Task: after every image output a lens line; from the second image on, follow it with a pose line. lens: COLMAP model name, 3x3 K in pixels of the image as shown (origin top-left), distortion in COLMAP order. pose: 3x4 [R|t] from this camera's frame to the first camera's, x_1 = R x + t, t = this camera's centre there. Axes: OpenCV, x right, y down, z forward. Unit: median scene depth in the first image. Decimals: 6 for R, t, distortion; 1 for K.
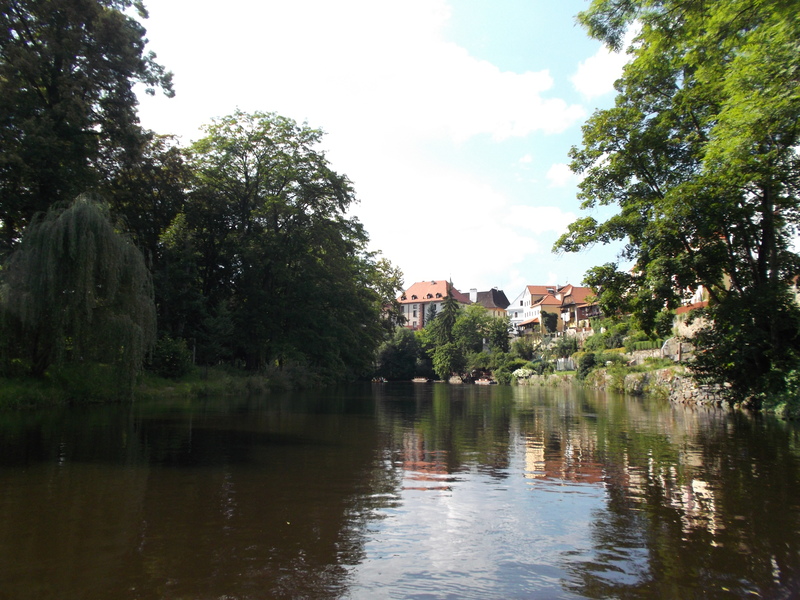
lens RADIAL K [[633.6, 0, 400.0], [0, 633.6, 300.0], [0, 0, 1]] dist [-0.000296, 0.000610]
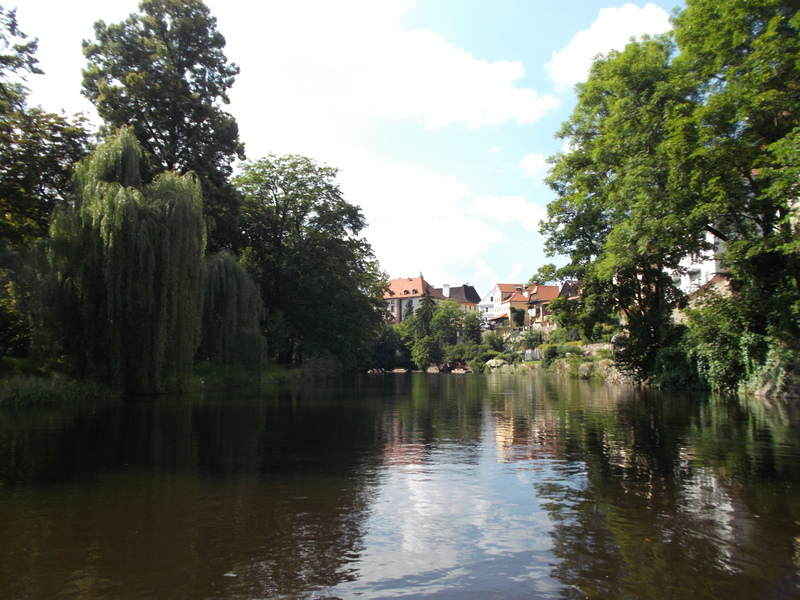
lens RADIAL K [[633.6, 0, 400.0], [0, 633.6, 300.0], [0, 0, 1]] dist [-0.000296, 0.000610]
pose [[0.998590, -0.005245, 0.052830, -0.032781], [0.004468, 0.999880, 0.014813, -0.014030], [-0.052901, -0.014556, 0.998494, -0.113517]]
